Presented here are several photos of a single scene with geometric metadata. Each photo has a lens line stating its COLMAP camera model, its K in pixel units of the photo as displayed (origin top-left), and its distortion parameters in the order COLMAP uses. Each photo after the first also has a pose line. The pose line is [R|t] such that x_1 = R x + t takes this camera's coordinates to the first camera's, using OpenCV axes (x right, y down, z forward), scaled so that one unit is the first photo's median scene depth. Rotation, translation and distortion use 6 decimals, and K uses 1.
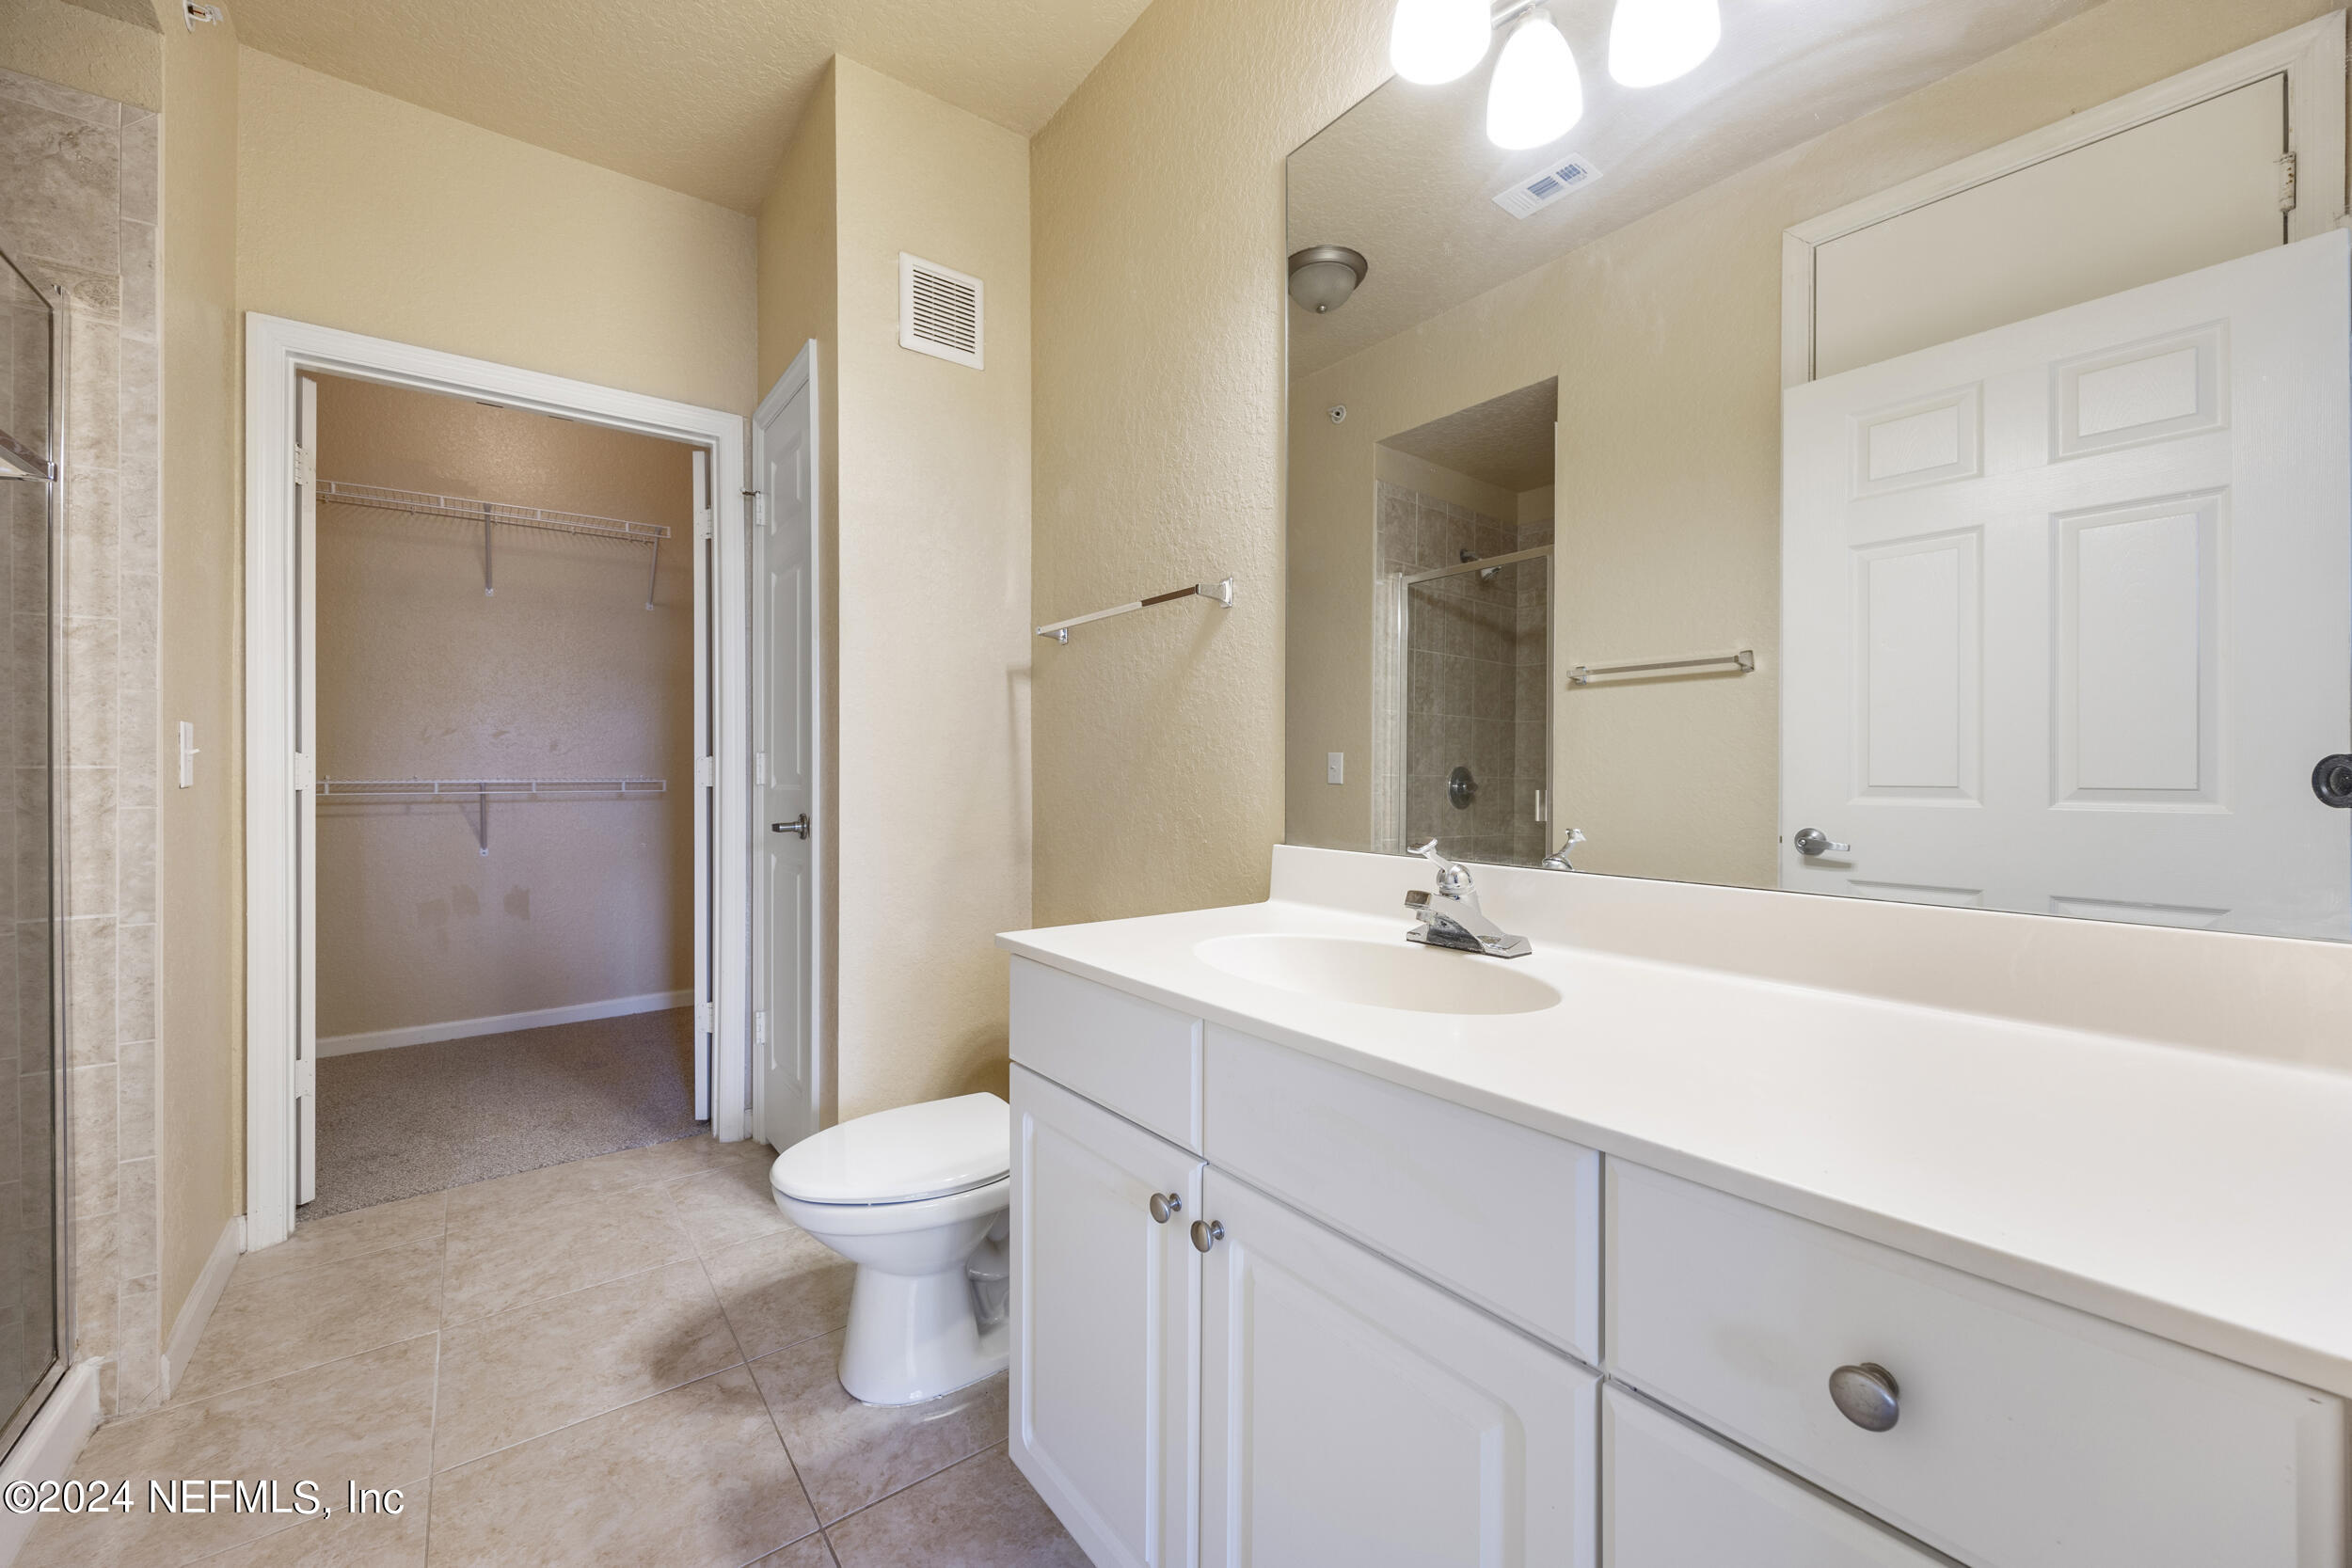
lens RADIAL K [[904.5, 0, 1172.7], [0, 904.5, 779.4], [0, 0, 1]] dist [-0.000364, 0.000248]
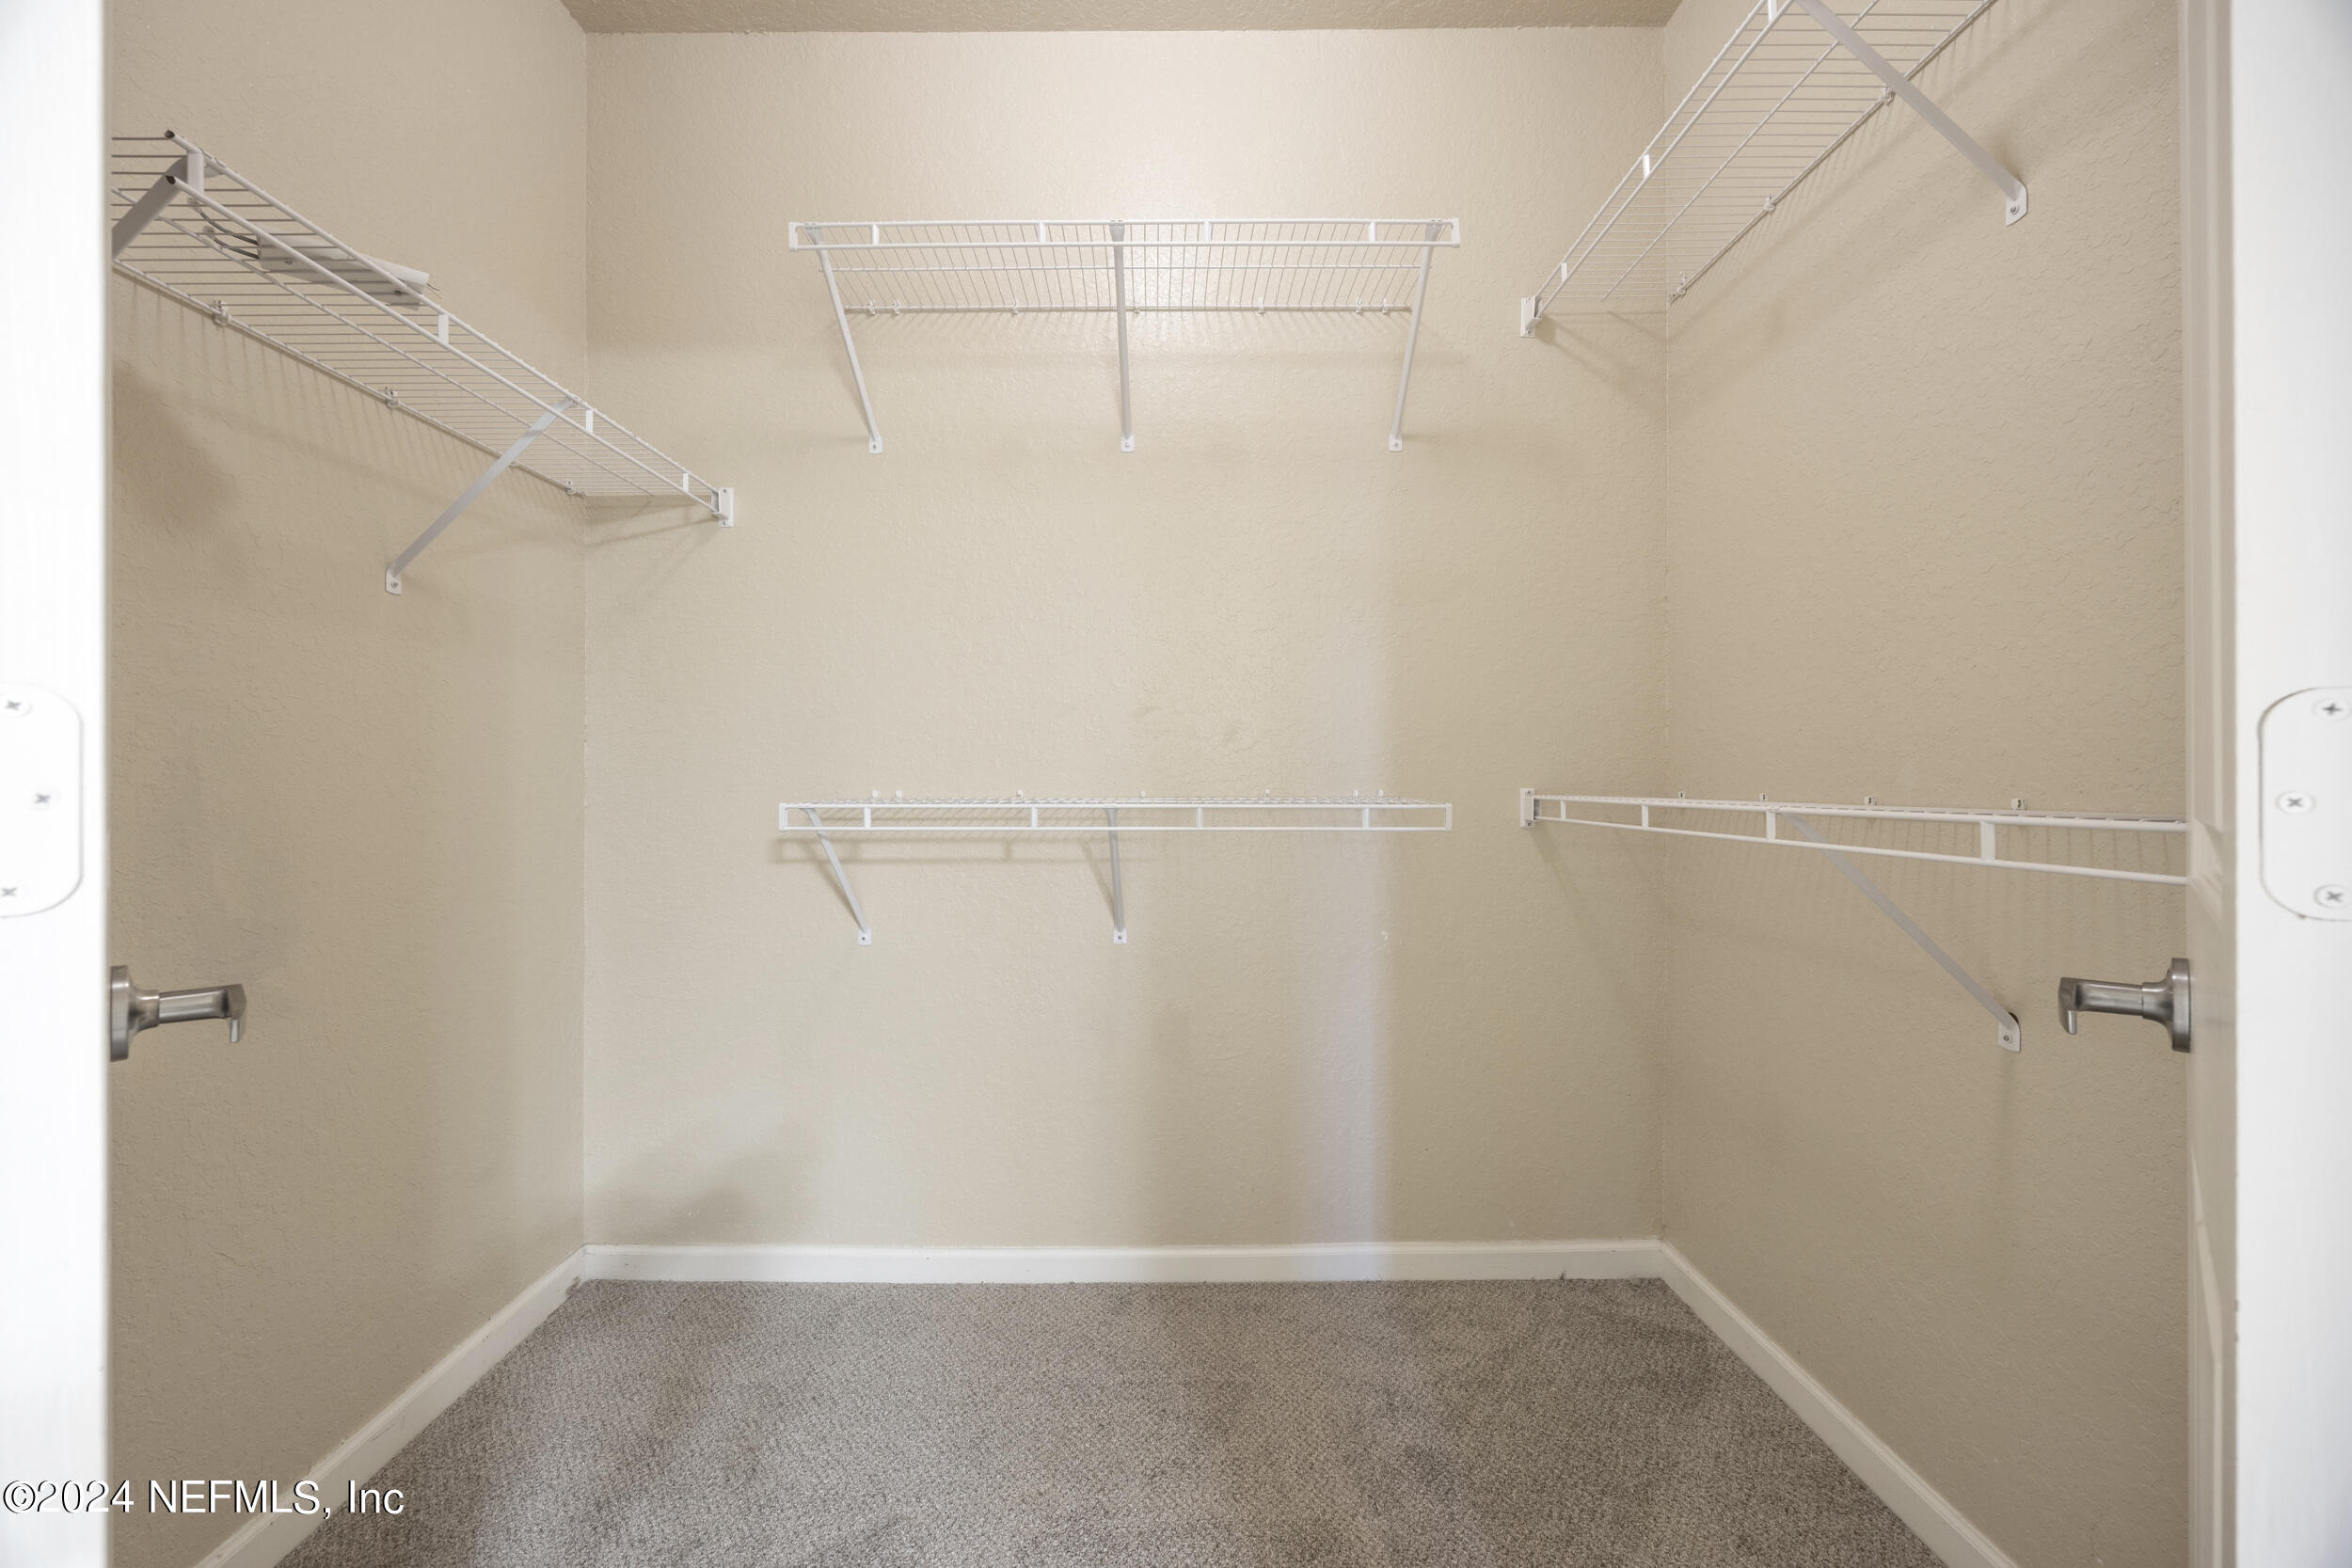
lens RADIAL K [[904.5, 0, 1169.0], [0, 904.5, 773.5], [0, 0, 1]] dist [-0.000364, 0.000248]
pose [[0.803567, -0.002124, -0.595210, -0.428522], [0.002324, 0.999997, -0.000431, -0.013381], [0.595210, -0.001037, 0.803570, 0.599056]]
